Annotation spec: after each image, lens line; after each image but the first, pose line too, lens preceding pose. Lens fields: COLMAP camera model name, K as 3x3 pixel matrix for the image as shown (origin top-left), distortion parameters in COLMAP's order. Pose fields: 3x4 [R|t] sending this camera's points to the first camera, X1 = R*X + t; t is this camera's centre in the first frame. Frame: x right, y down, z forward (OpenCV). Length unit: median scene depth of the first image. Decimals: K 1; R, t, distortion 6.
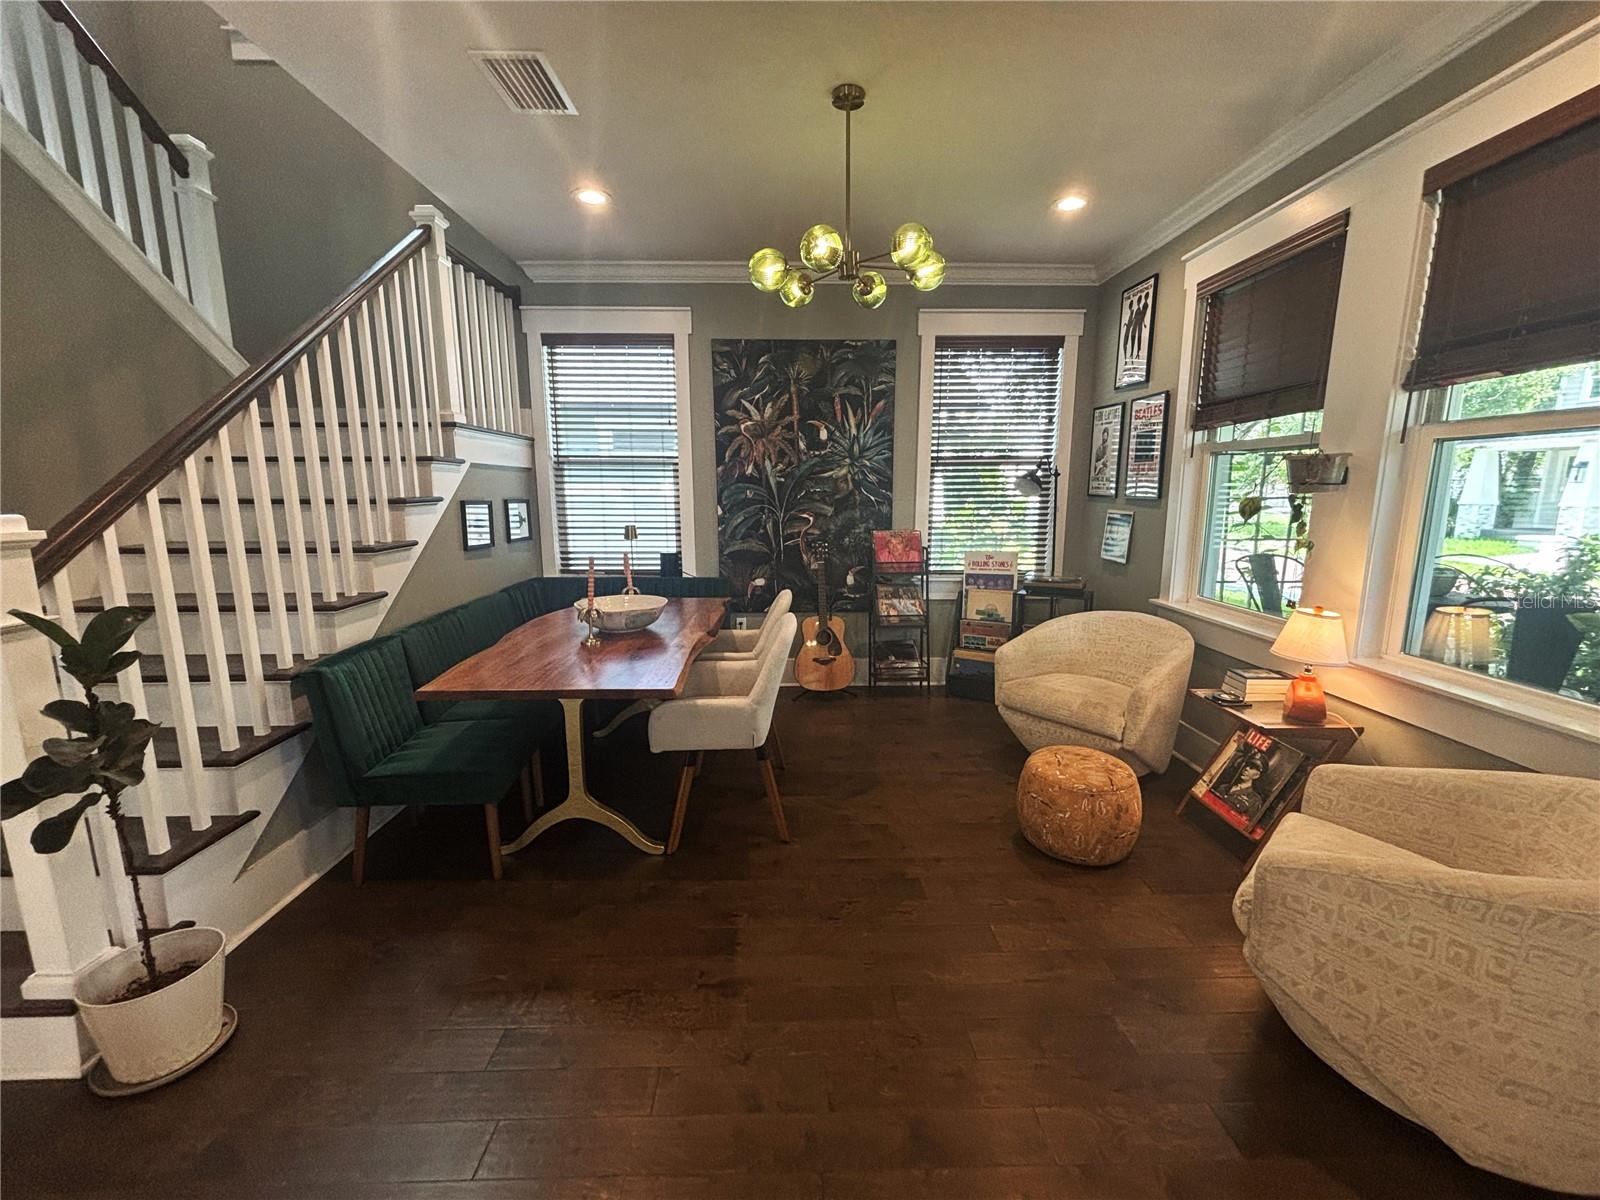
lens RADIAL K [[647.3, 0, 800.0], [0, 647.3, 600.5], [0, 0, 1]] dist [-0.000539, -0.000341]
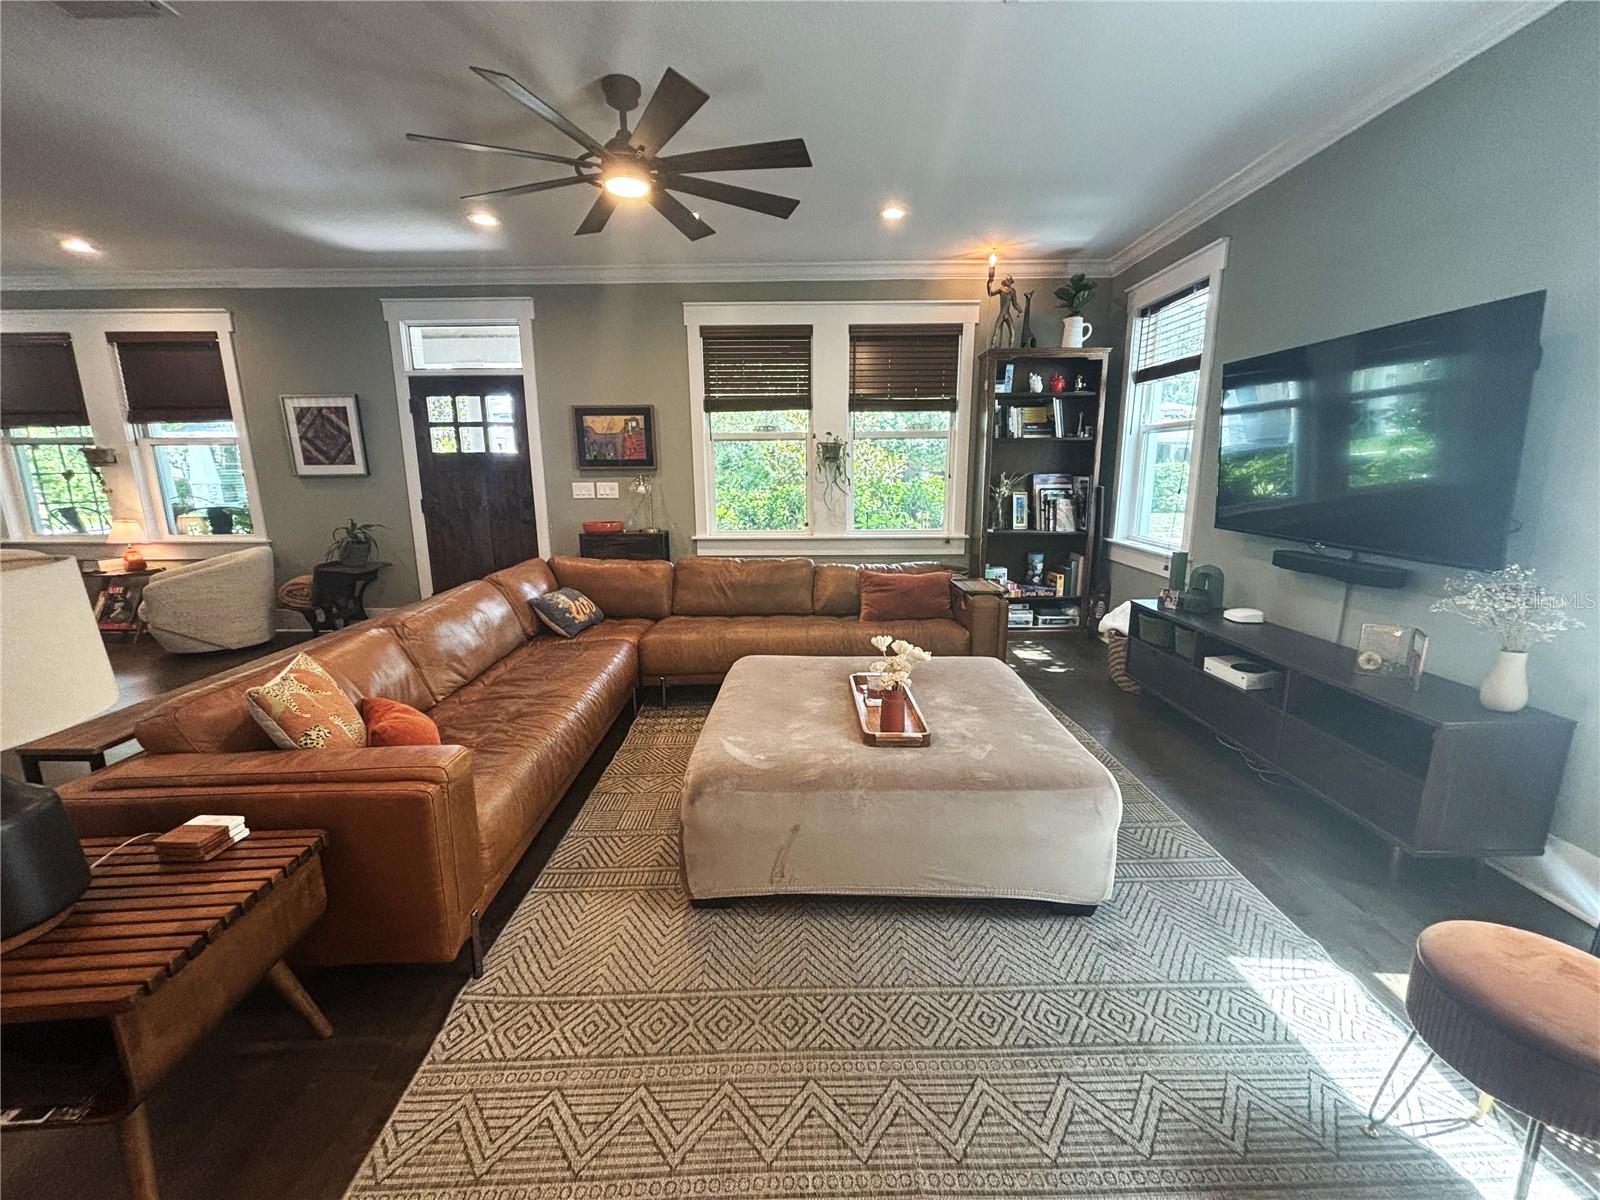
lens RADIAL K [[647.3, 0, 800.0], [0, 647.3, 600.5], [0, 0, 1]] dist [-0.000539, -0.000341]
pose [[0.030096, -0.201215, 0.979085, -0.857229], [0.176611, 0.965187, 0.192930, 0.166368], [-0.983821, 0.167110, 0.064585, -0.868988]]
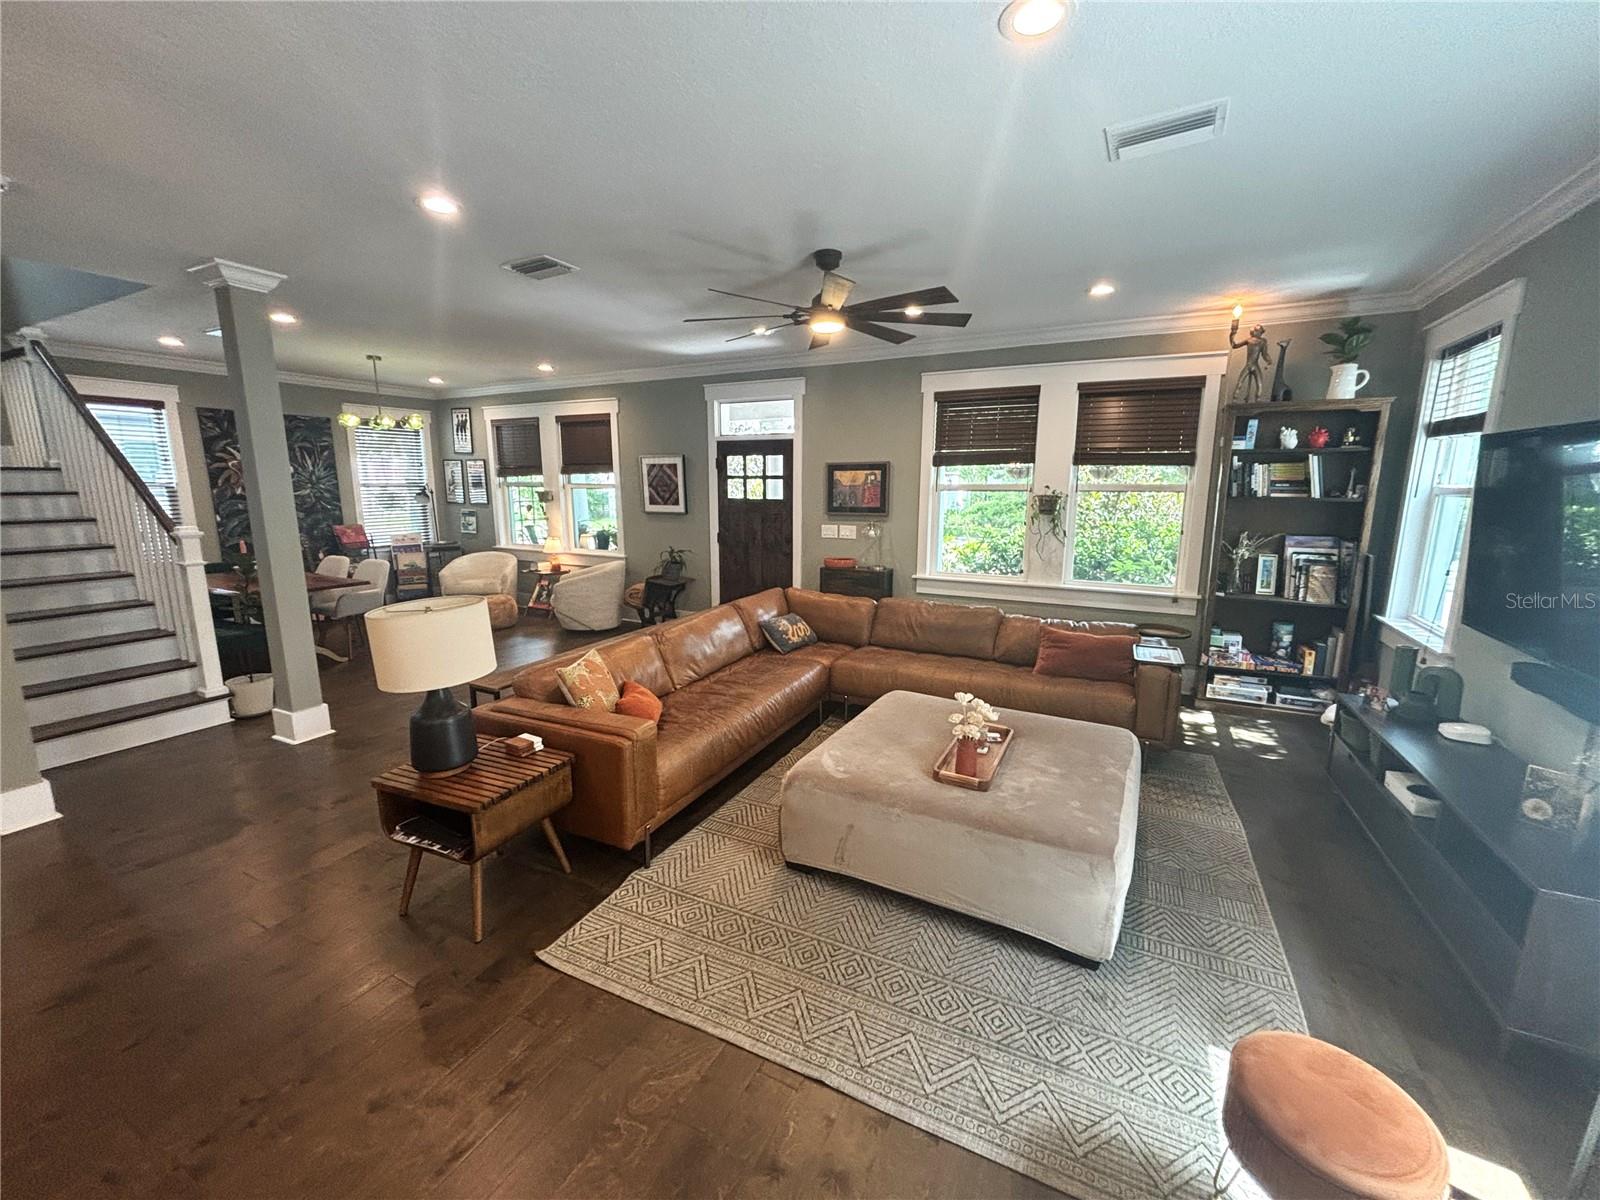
lens RADIAL K [[647.3, 0, 800.0], [0, 647.3, 600.5], [0, 0, 1]] dist [-0.000539, -0.000341]
pose [[0.482549, -0.155344, 0.861983, -0.974802], [0.145776, 0.984664, 0.095846, 0.128451], [-0.863653, 0.079406, 0.497794, -1.118999]]
